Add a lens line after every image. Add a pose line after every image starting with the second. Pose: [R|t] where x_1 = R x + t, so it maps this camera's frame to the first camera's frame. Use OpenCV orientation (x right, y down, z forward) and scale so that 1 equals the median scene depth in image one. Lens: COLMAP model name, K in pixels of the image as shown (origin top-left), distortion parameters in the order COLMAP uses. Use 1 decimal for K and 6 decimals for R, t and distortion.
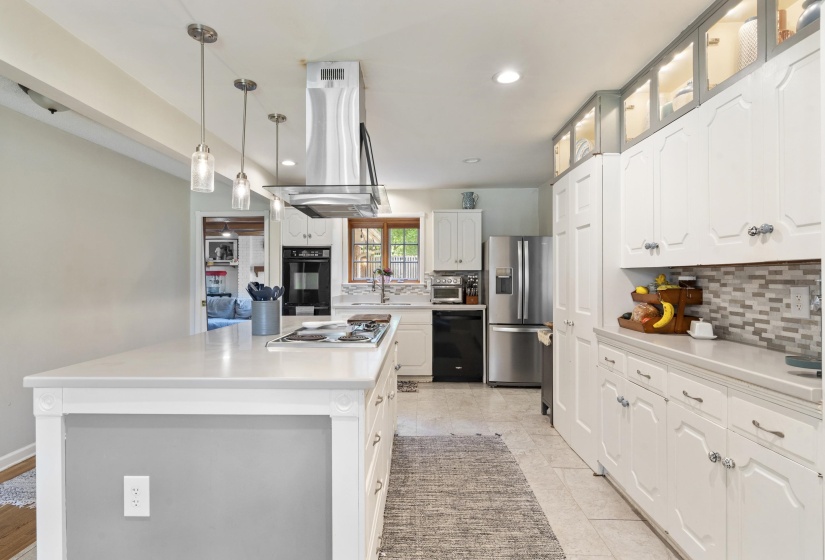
lens RADIAL K [[399.6, 0, 412.5], [0, 399.6, 280.0], [0, 0, 1]] dist [-0.000261, -0.000206]
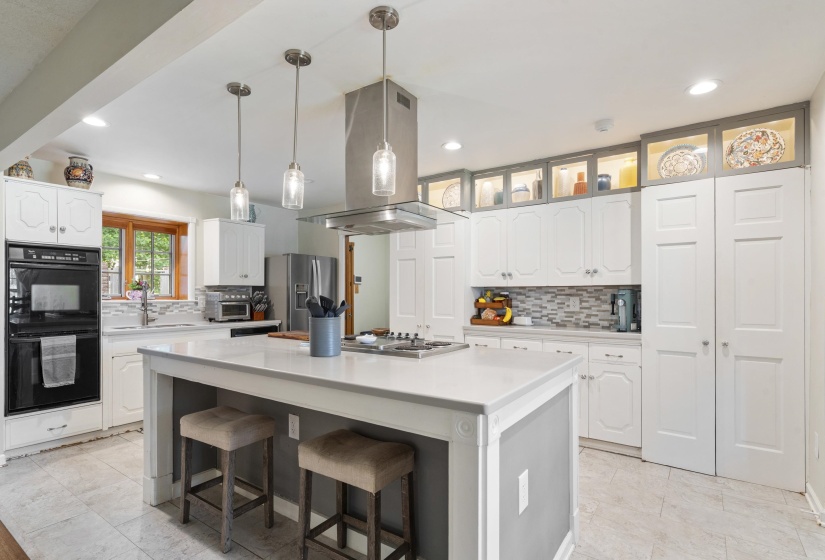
lens RADIAL K [[385.4, 0, 411.7], [0, 385.4, 290.5], [0, 0, 1]] dist [0.000452, -0.000029]
pose [[0.589988, 0.008076, 0.807372, -0.904631], [0.004850, 0.999896, -0.013546, 0.003983], [-0.807398, 0.011908, 0.589888, 0.324882]]
